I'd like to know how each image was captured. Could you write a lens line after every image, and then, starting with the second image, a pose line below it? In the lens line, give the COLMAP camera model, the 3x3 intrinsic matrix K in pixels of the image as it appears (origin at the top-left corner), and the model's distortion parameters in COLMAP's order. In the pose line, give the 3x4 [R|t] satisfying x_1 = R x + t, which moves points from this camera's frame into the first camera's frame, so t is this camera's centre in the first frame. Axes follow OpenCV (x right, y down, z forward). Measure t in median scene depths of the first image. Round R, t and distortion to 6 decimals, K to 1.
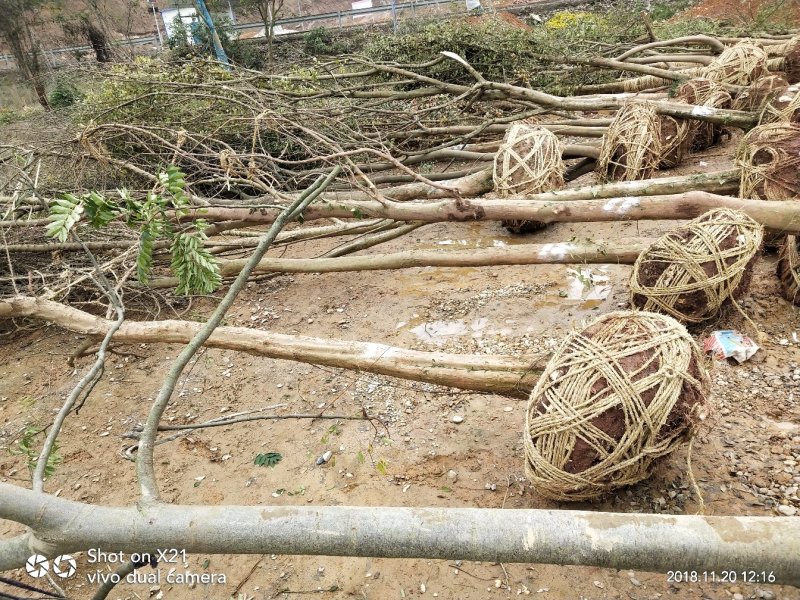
lens RADIAL K [[614.1, 0, 399.9], [0, 614.1, 299.2], [0, 0, 1]] dist [-0.013887, 0.048632]
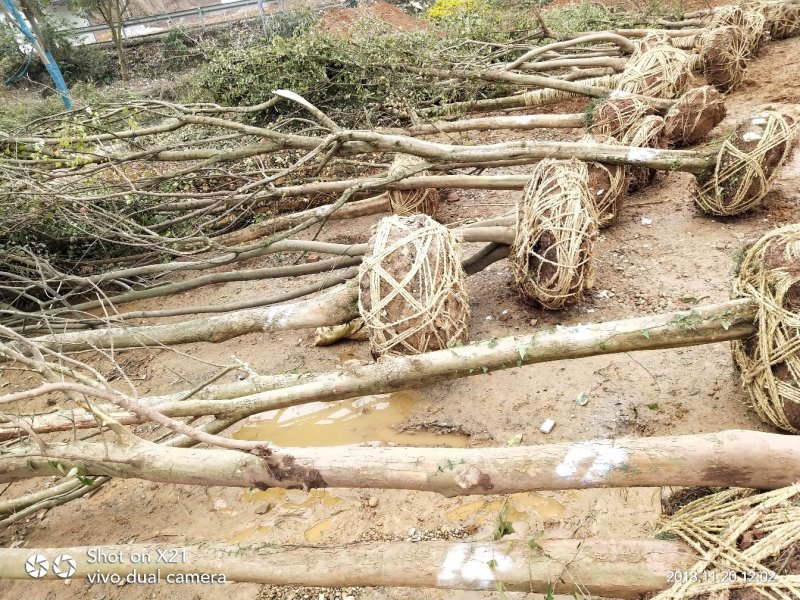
lens RADIAL K [[614.1, 0, 401.7], [0, 614.1, 301.3], [0, 0, 1]] dist [-0.013887, 0.048632]
pose [[0.984183, -0.113631, 0.135913, 0.091207], [0.110426, 0.993403, 0.030918, -0.180021], [-0.138529, -0.015421, 0.990238, 0.305529]]
